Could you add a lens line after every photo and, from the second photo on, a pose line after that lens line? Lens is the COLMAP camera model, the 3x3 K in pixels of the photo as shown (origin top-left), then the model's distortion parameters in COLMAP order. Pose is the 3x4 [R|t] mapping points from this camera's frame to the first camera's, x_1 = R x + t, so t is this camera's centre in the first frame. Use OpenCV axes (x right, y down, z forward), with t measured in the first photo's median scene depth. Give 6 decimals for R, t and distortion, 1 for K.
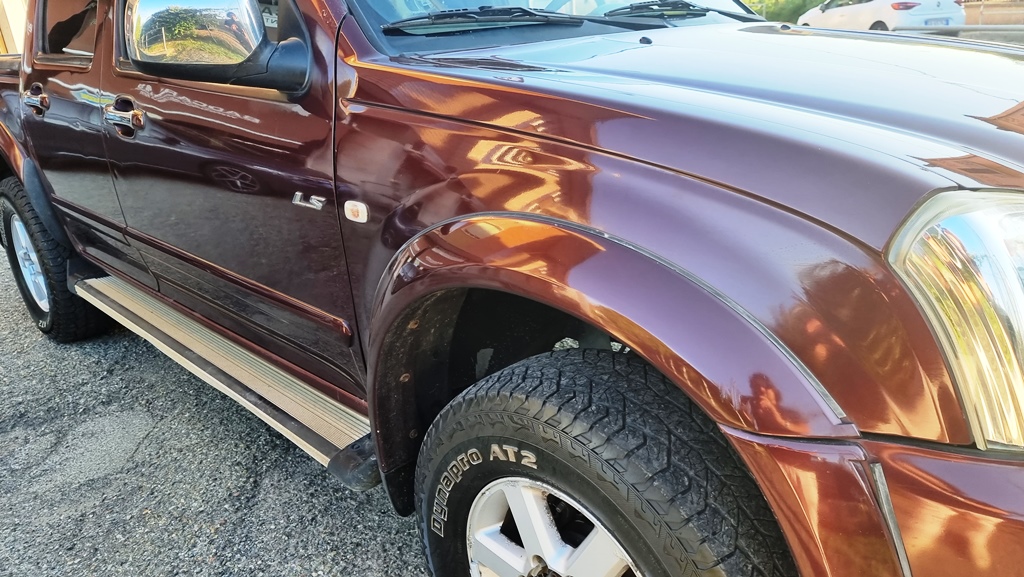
lens RADIAL K [[750.2, 0, 510.8], [0, 750.2, 286.2], [0, 0, 1]] dist [0.046316, -0.002422]
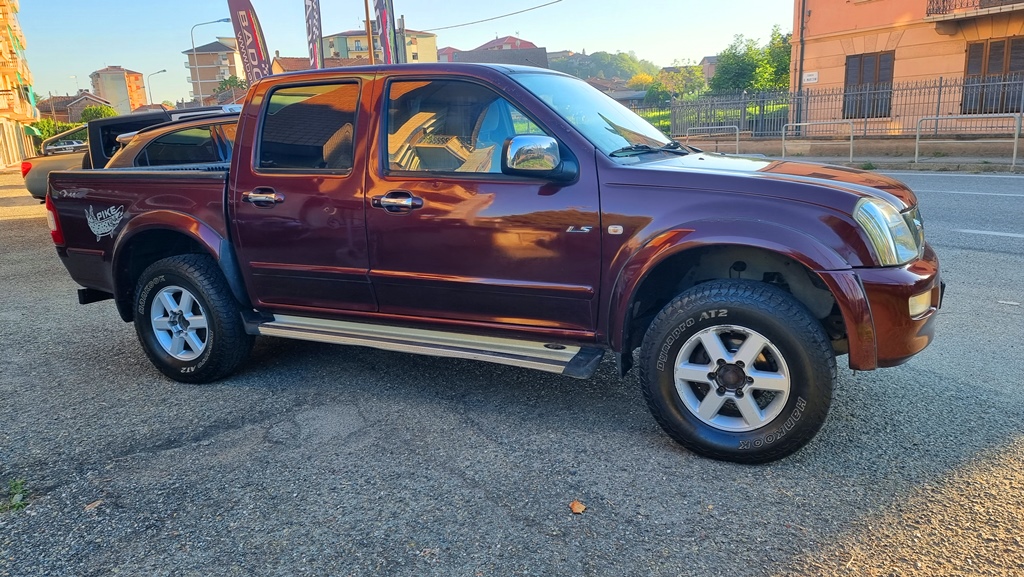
lens RADIAL K [[750.2, 0, 513.4], [0, 750.2, 289.7], [0, 0, 1]] dist [0.046316, -0.002422]
pose [[0.941156, -0.050525, 0.334174, -1.393400], [0.101100, 0.985575, -0.135722, 0.394155], [-0.322496, 0.161521, 0.932688, -1.104514]]
